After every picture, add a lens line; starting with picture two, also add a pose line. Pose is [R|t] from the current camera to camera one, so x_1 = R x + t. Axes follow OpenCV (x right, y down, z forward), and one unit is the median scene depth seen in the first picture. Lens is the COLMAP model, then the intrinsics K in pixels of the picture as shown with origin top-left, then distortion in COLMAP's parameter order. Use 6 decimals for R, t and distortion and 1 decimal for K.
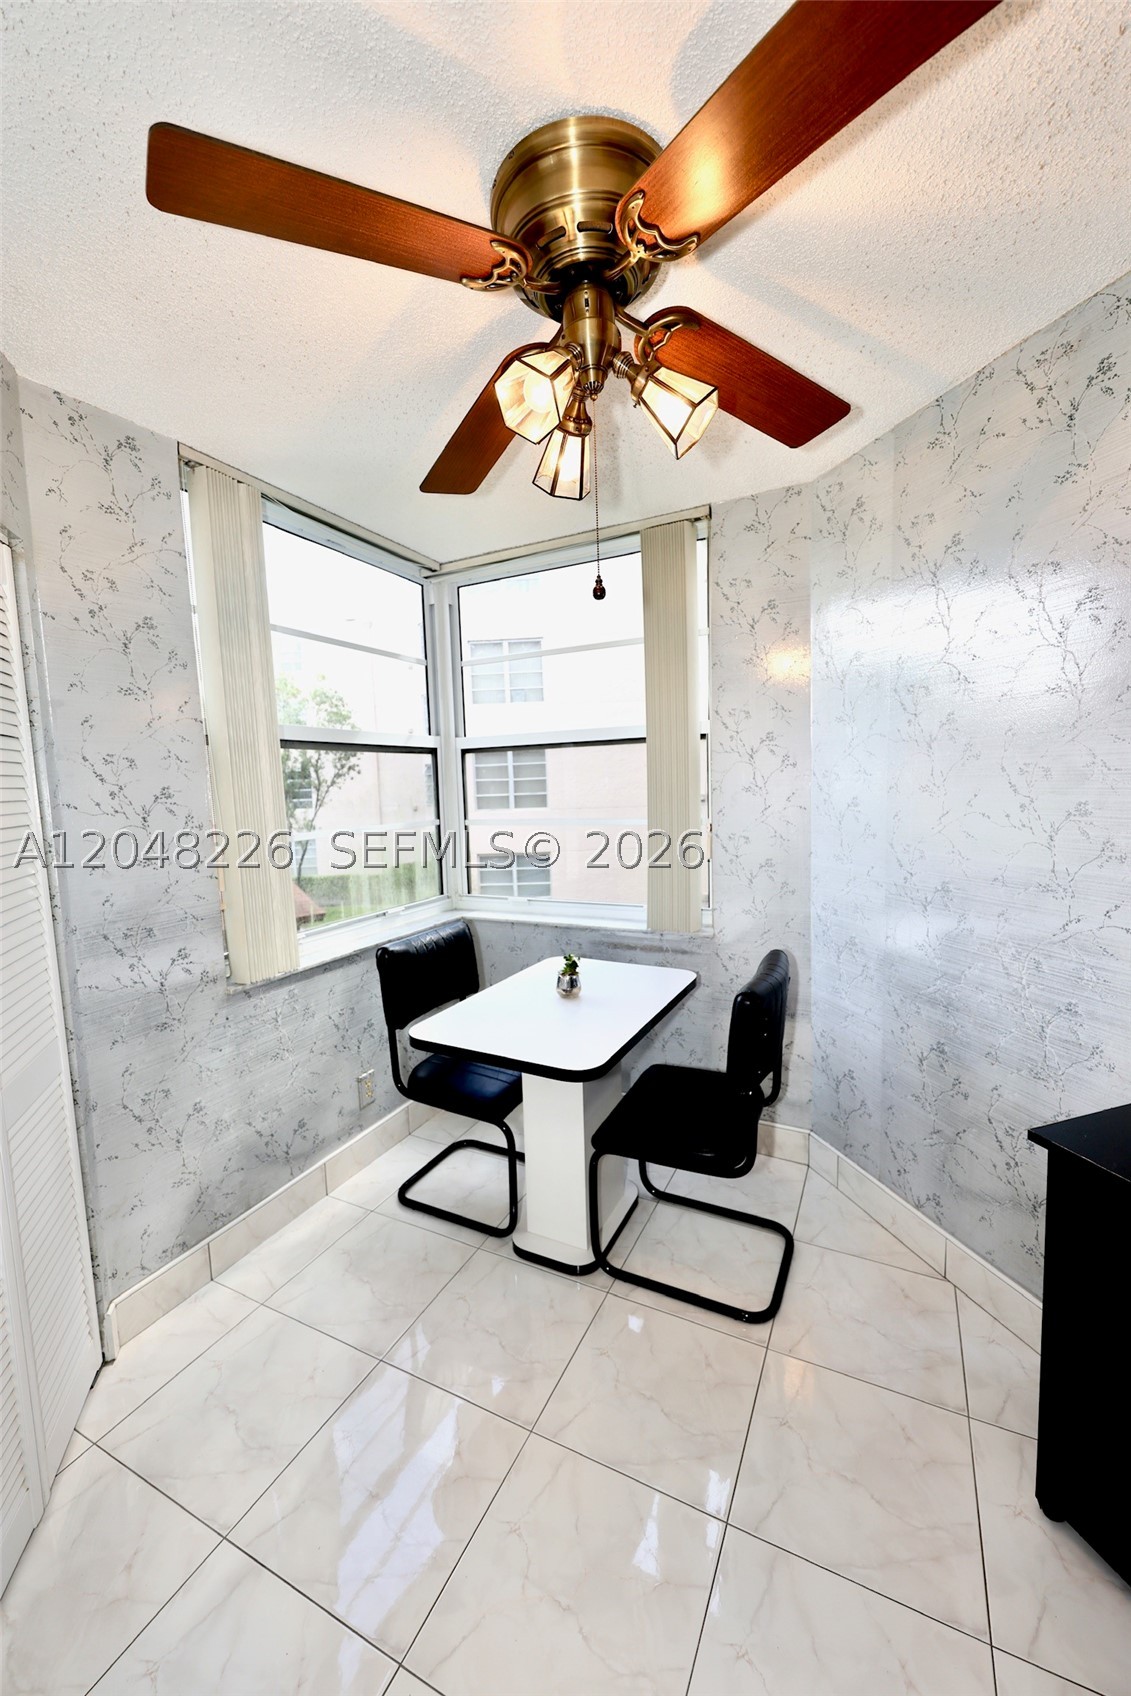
lens RADIAL K [[655.5, 0, 565.9], [0, 655.5, 848.3], [0, 0, 1]] dist [0.000713, 0.000018]
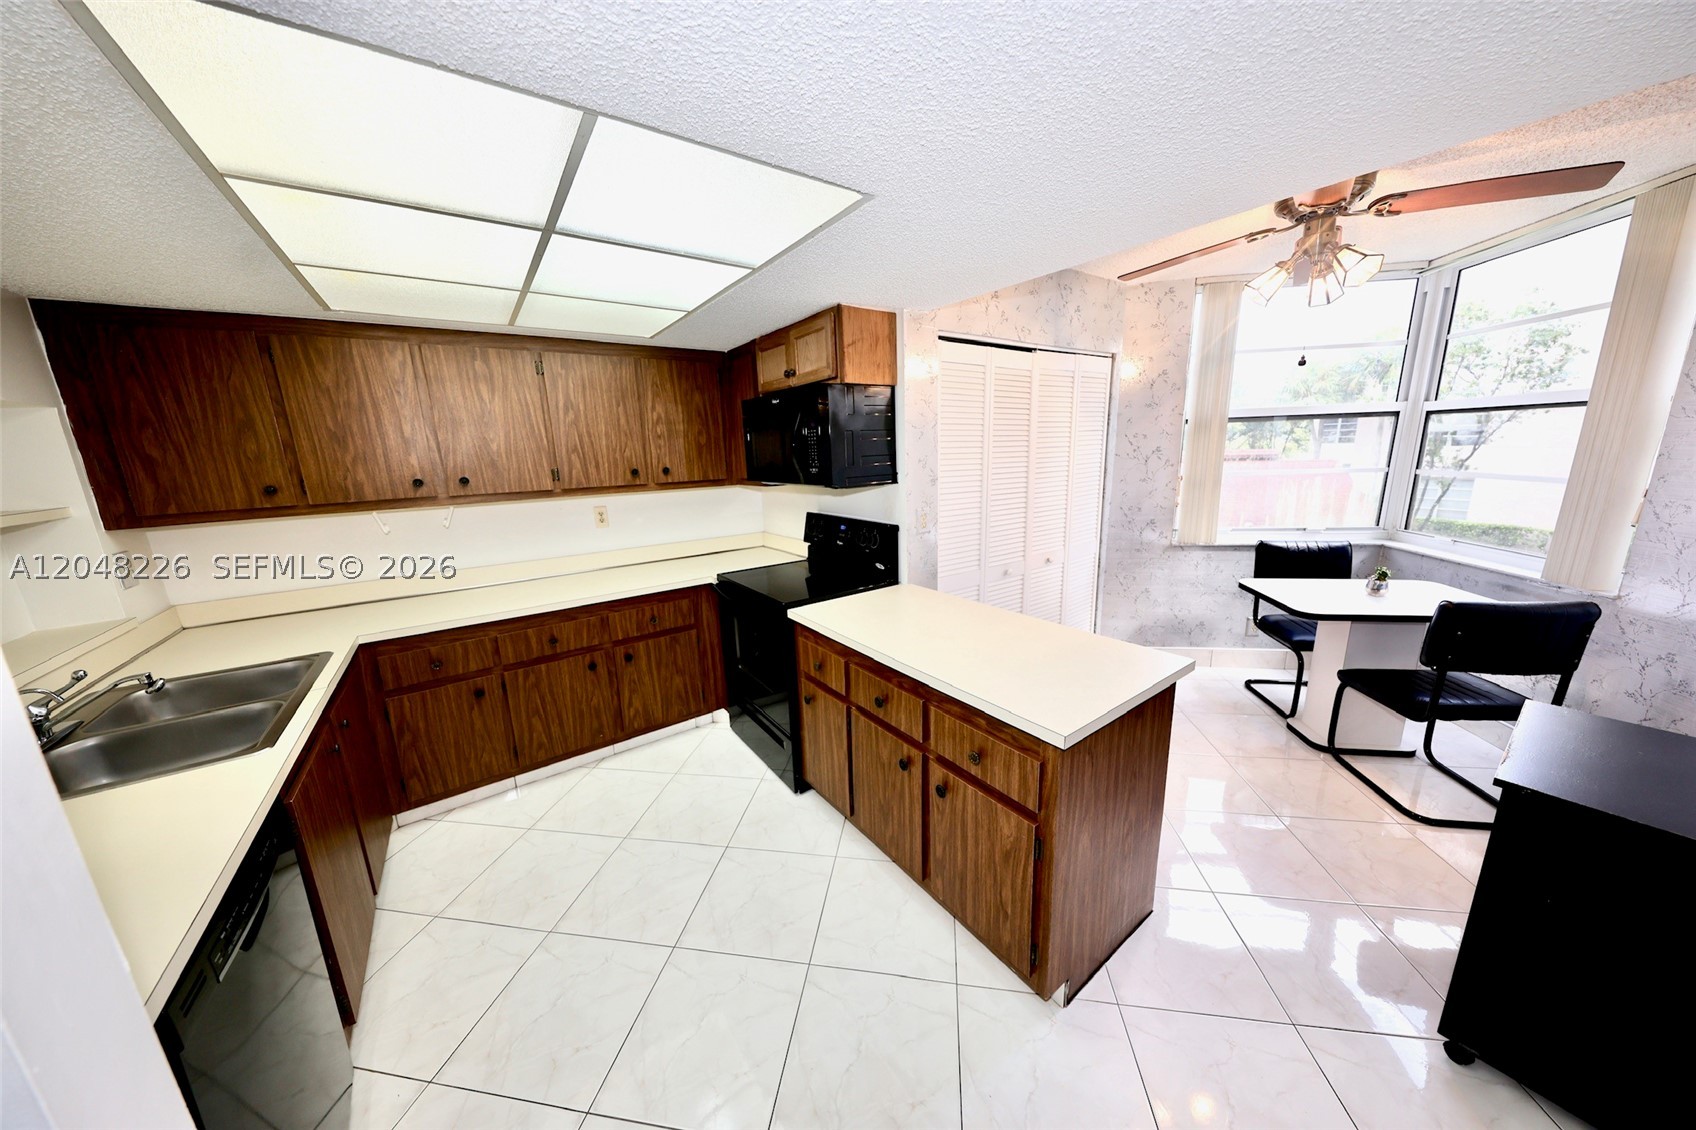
lens RADIAL K [[533.1, 0, 850.0], [0, 533.1, 569.1], [0, 0, 1]] dist [0.011539, -0.007051]
pose [[0.299234, 0.234382, -0.924946, 0.715631], [-0.067295, 0.972132, 0.224568, -0.021135], [0.951804, -0.004954, 0.306667, -0.474959]]
